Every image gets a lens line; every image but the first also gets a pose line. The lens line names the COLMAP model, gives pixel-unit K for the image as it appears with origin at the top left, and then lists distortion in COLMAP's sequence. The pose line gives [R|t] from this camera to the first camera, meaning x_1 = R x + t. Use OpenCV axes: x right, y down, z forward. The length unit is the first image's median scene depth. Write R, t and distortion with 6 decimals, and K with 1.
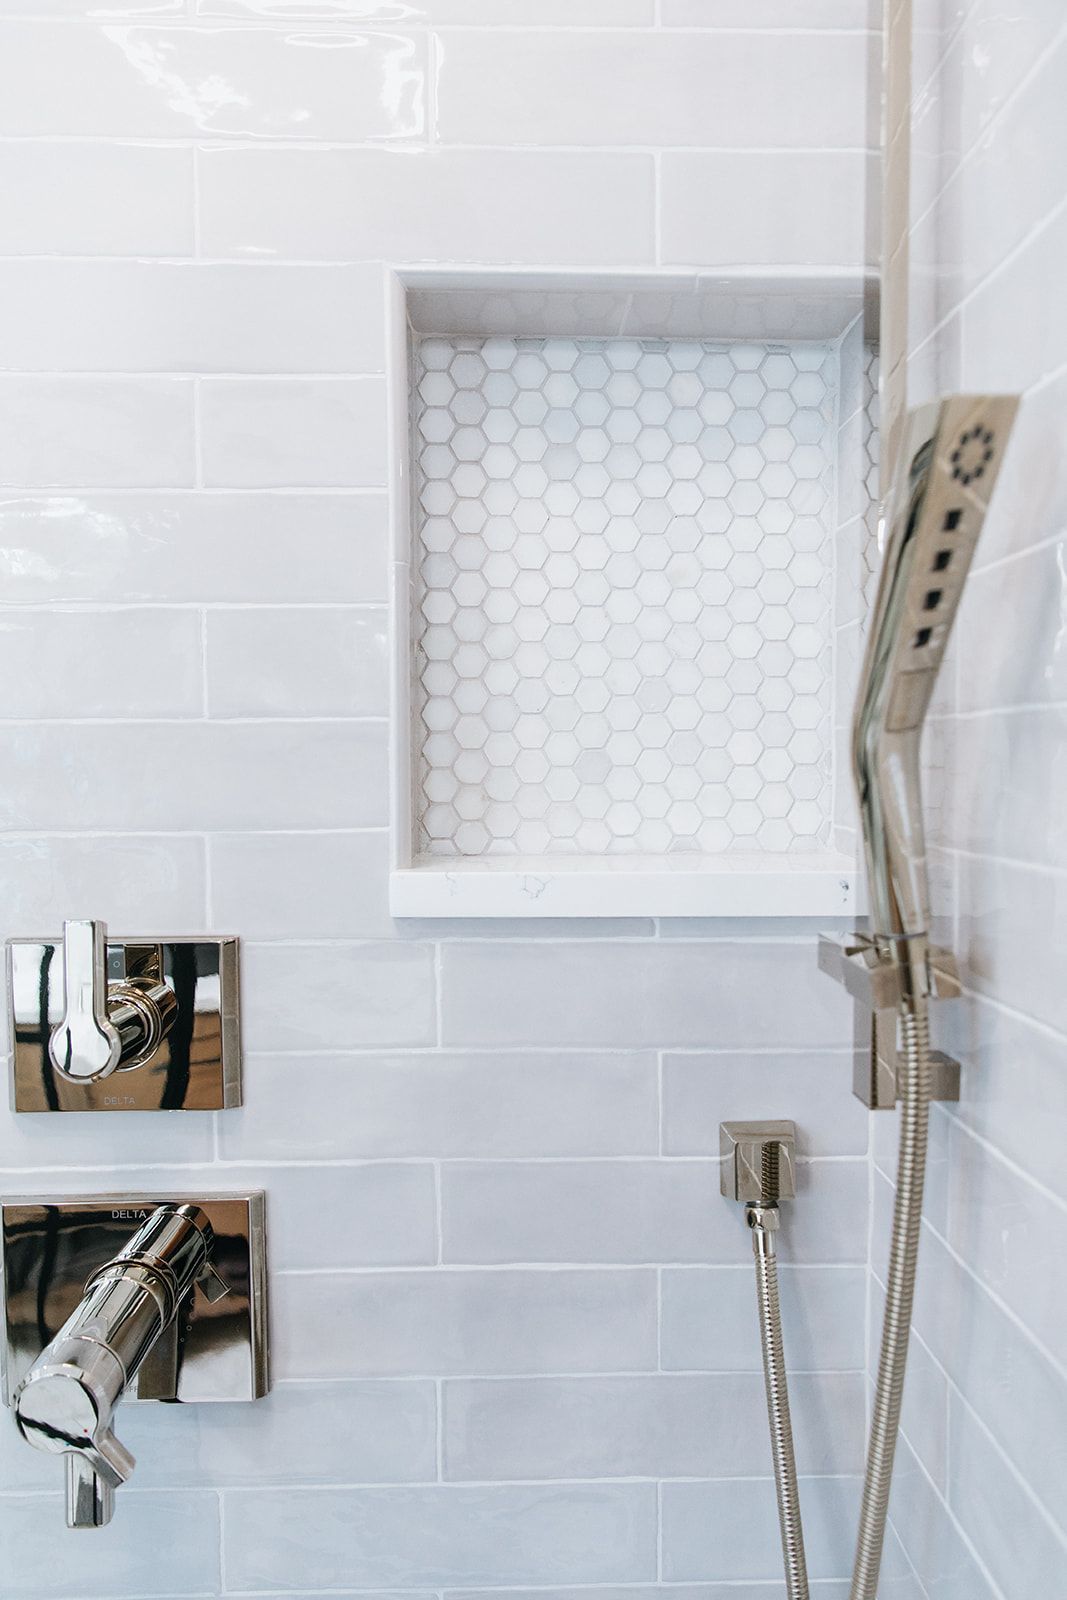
lens RADIAL K [[1051.7, 0, 530.0], [0, 1051.7, 797.9], [0, 0, 1]] dist [0.012001, 0.000757]
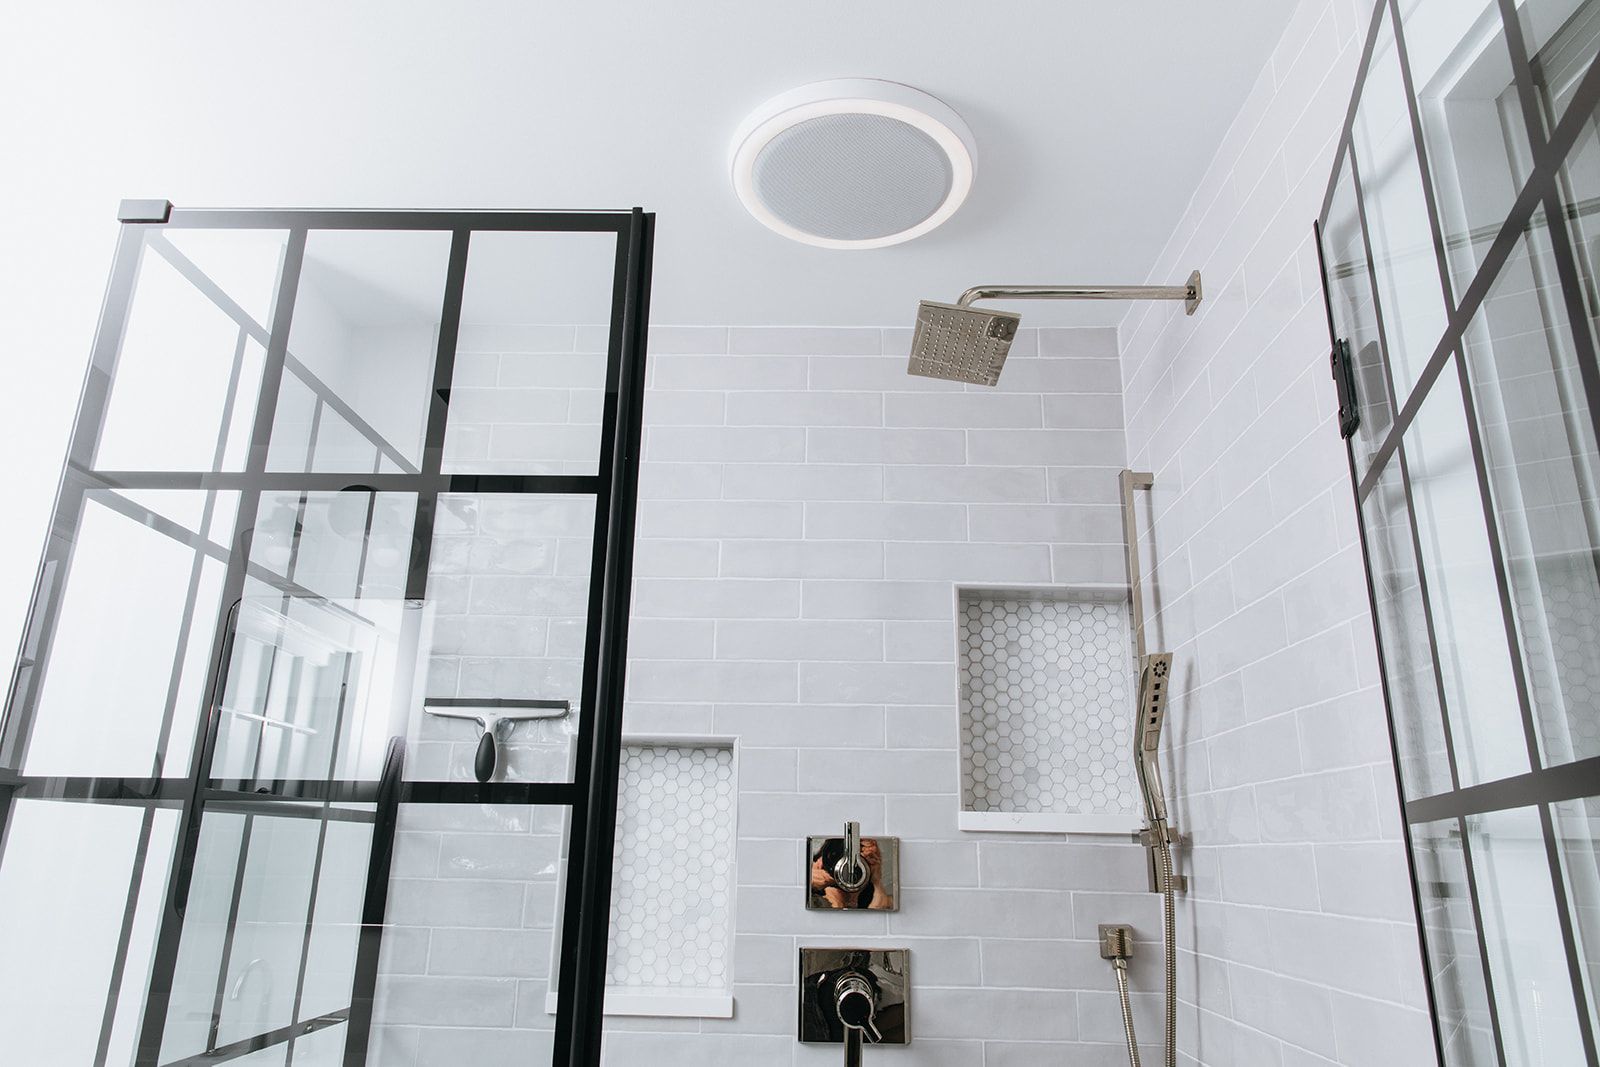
lens RADIAL K [[1051.7, 0, 804.5], [0, 1051.7, 530.4], [0, 0, 1]] dist [0.012001, 0.000757]
pose [[0.998896, 0.007103, -0.046430, -0.378893], [-0.021923, 0.944729, -0.327118, 0.258864], [0.041540, 0.327775, 0.943842, -1.572083]]
